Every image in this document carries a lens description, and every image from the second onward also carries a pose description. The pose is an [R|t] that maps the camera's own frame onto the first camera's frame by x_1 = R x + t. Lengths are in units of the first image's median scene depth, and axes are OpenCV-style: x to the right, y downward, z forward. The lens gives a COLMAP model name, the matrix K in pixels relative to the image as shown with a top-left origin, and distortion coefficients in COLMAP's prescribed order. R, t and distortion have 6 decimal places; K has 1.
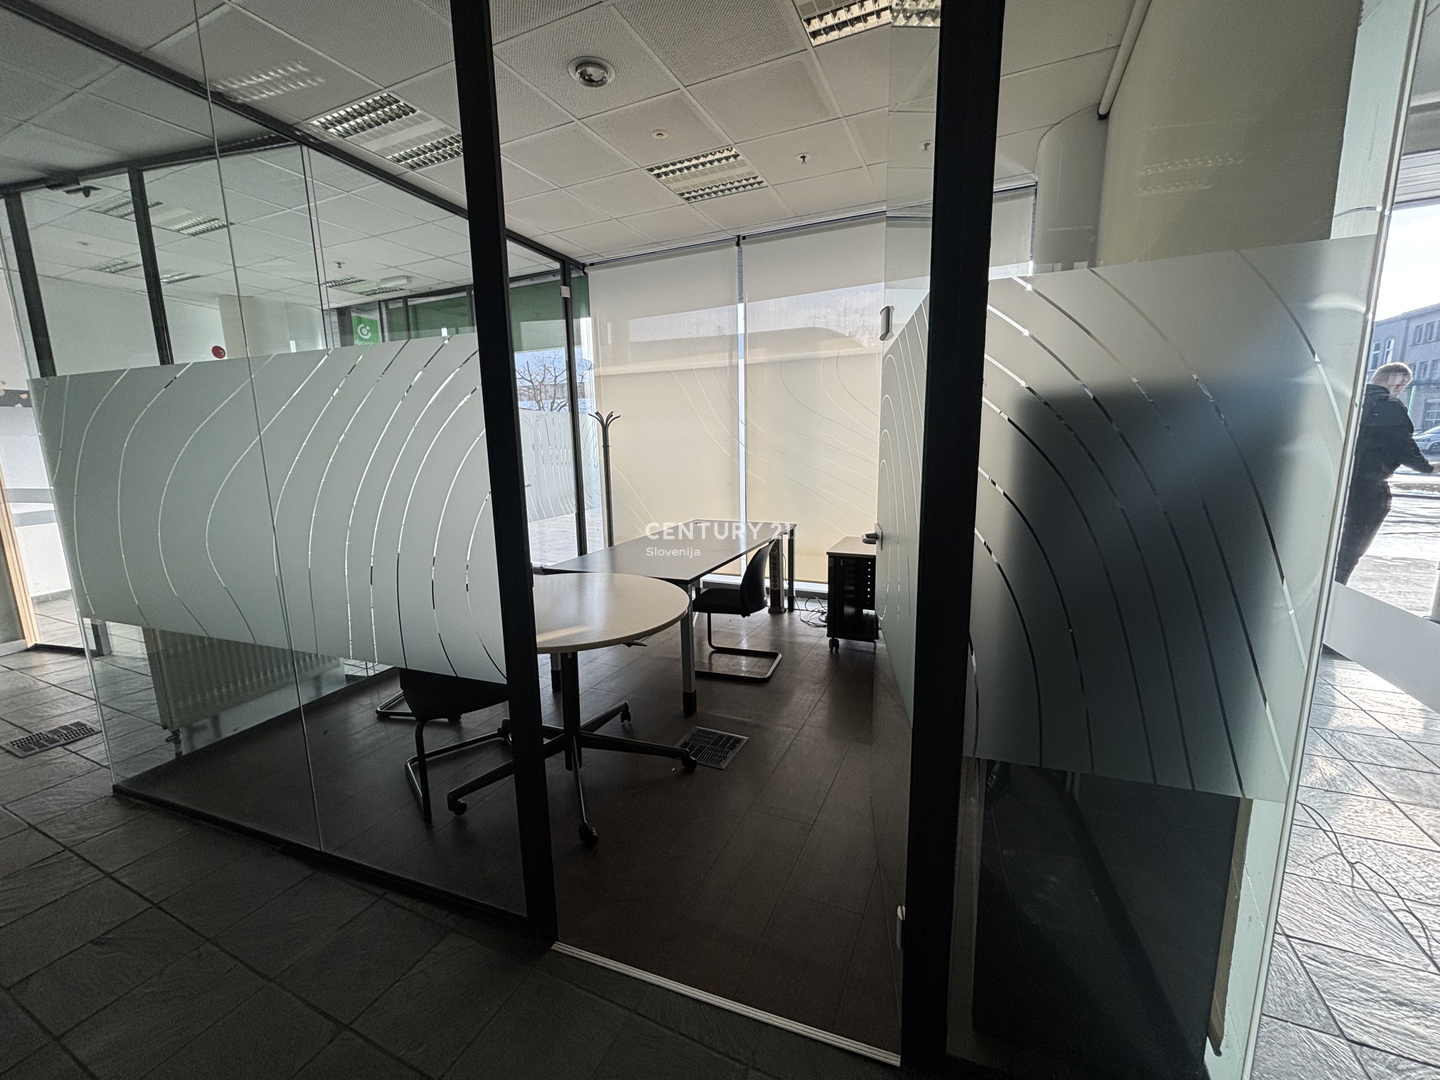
lens RADIAL K [[583.9, 0, 716.6], [0, 583.9, 539.7], [0, 0, 1]] dist [0.001599, 0.000631]
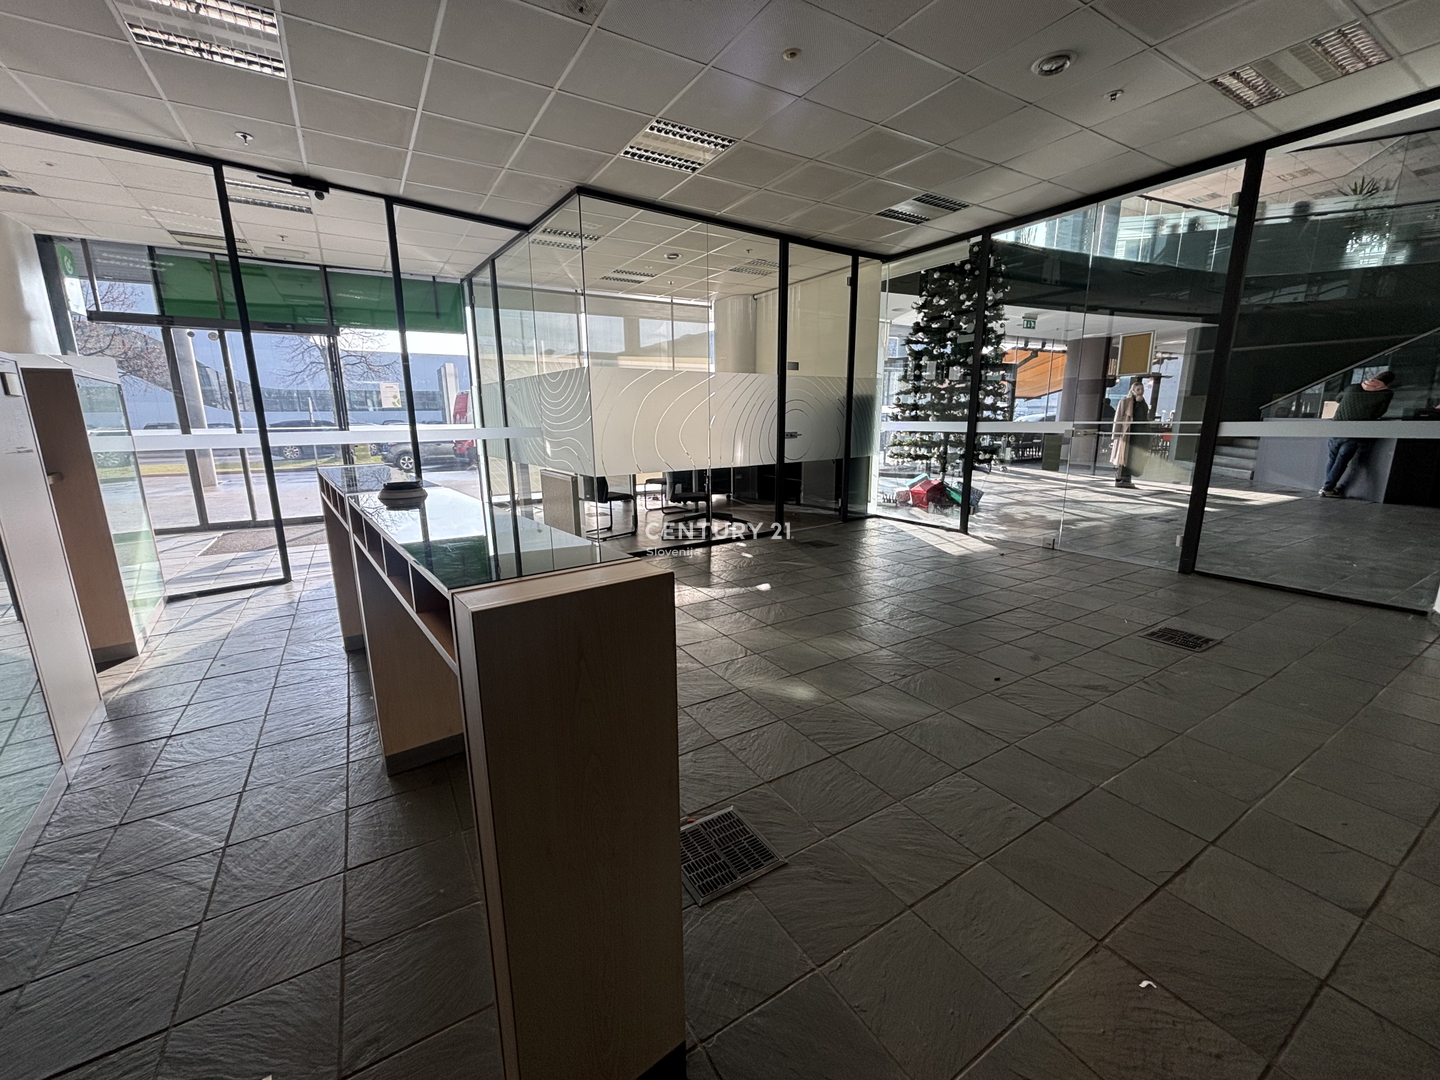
lens RADIAL K [[583.9, 0, 716.6], [0, 583.9, 539.7], [0, 0, 1]] dist [0.001599, 0.000631]
pose [[0.551214, -0.160952, 0.818693, -1.359239], [0.139671, 0.985172, 0.099642, 0.107707], [-0.822590, 0.059424, 0.565521, -0.296654]]
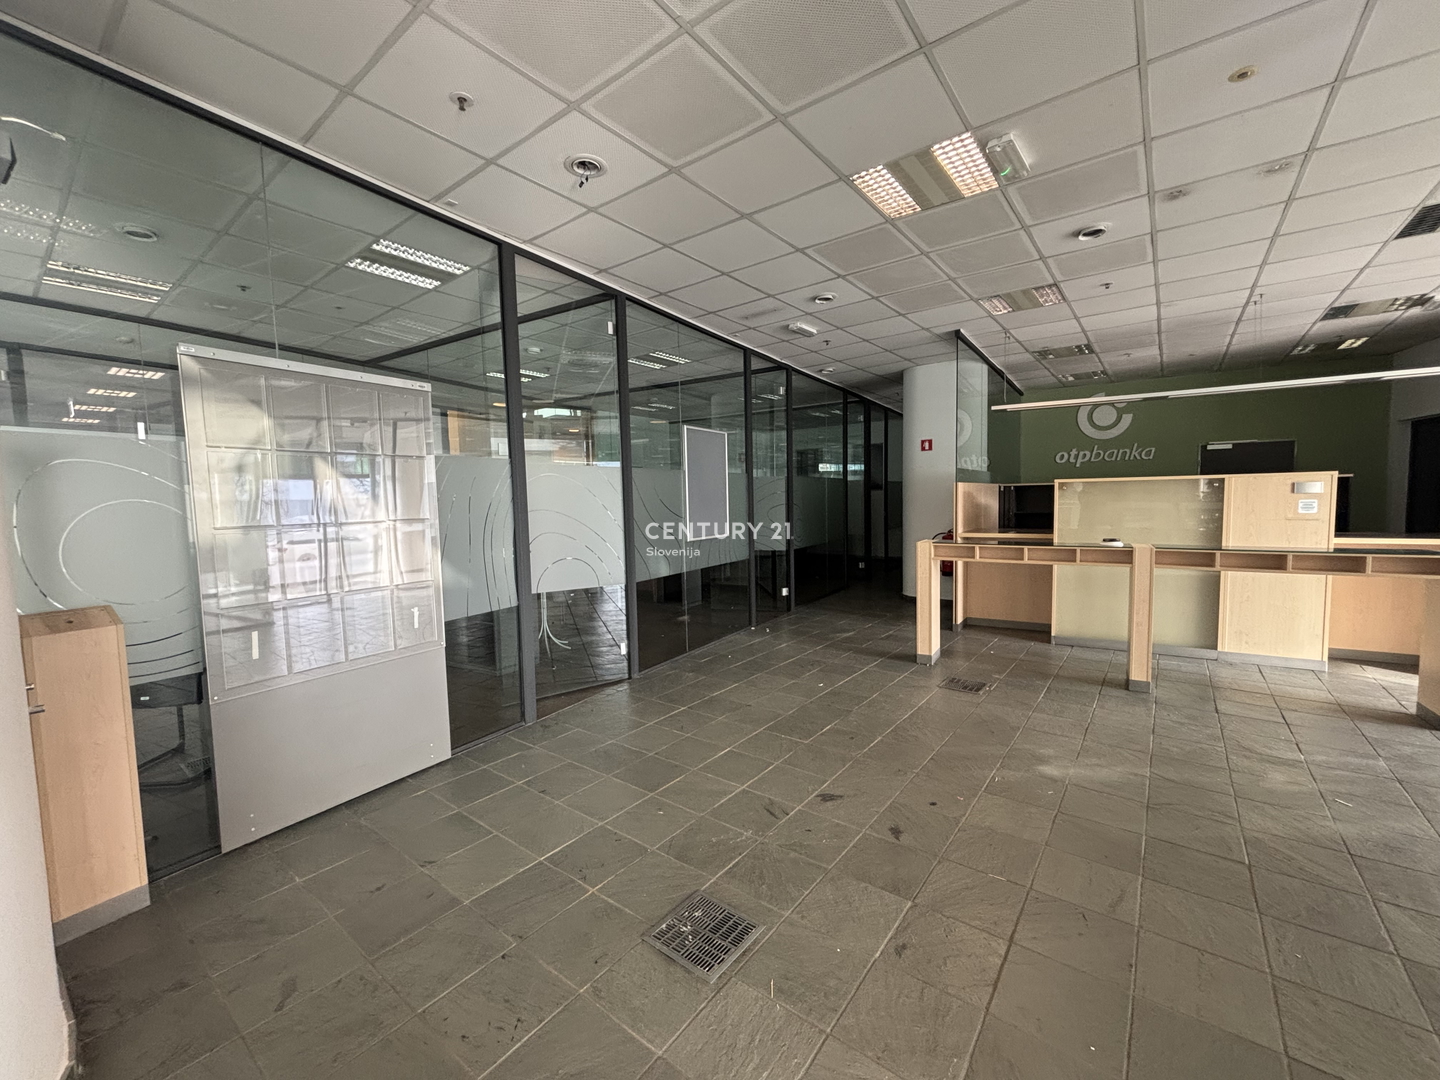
lens RADIAL K [[583.9, 0, 716.6], [0, 583.9, 539.7], [0, 0, 1]] dist [0.001599, 0.000631]
pose [[-0.219802, 0.095412, -0.970868, -0.082860], [-0.137319, 0.982271, 0.127621, 0.048625], [0.965832, 0.161370, -0.202803, -0.305943]]
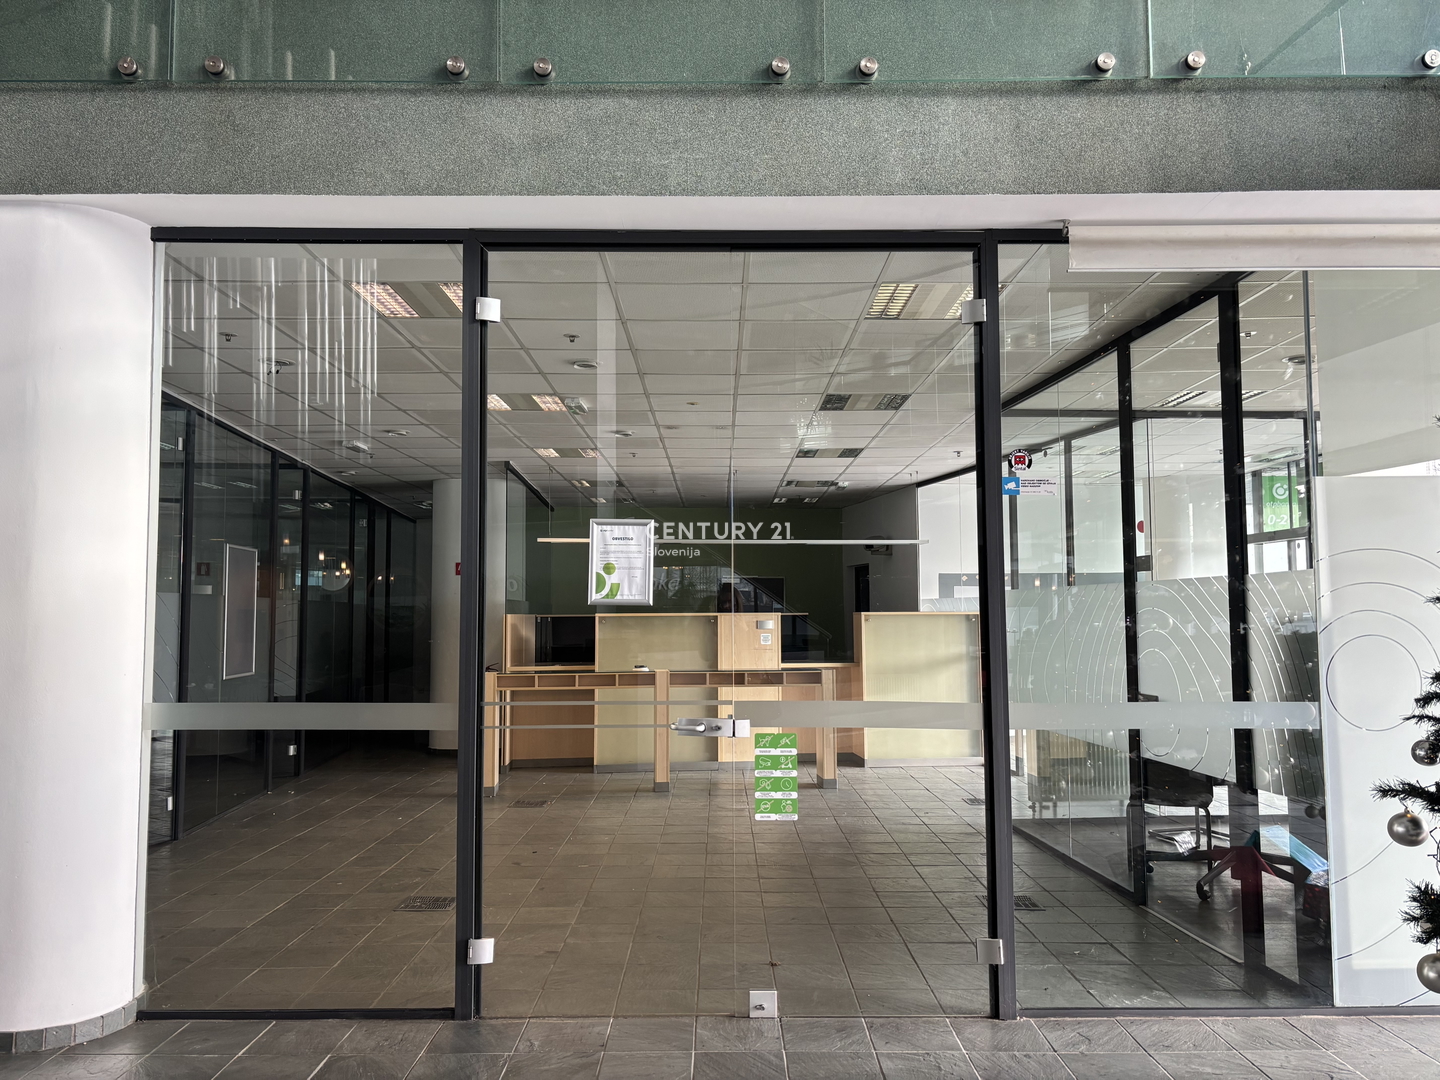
lens RADIAL K [[1065.5, 0, 720.0], [0, 1065.5, 540.0], [0, 0, 1]] dist [0.079874, -0.000546]
pose [[0.426737, -0.044594, -0.903276, 0.815506], [-0.155388, 0.980315, -0.121807, 0.069604], [0.890927, 0.192338, 0.411407, -0.646686]]
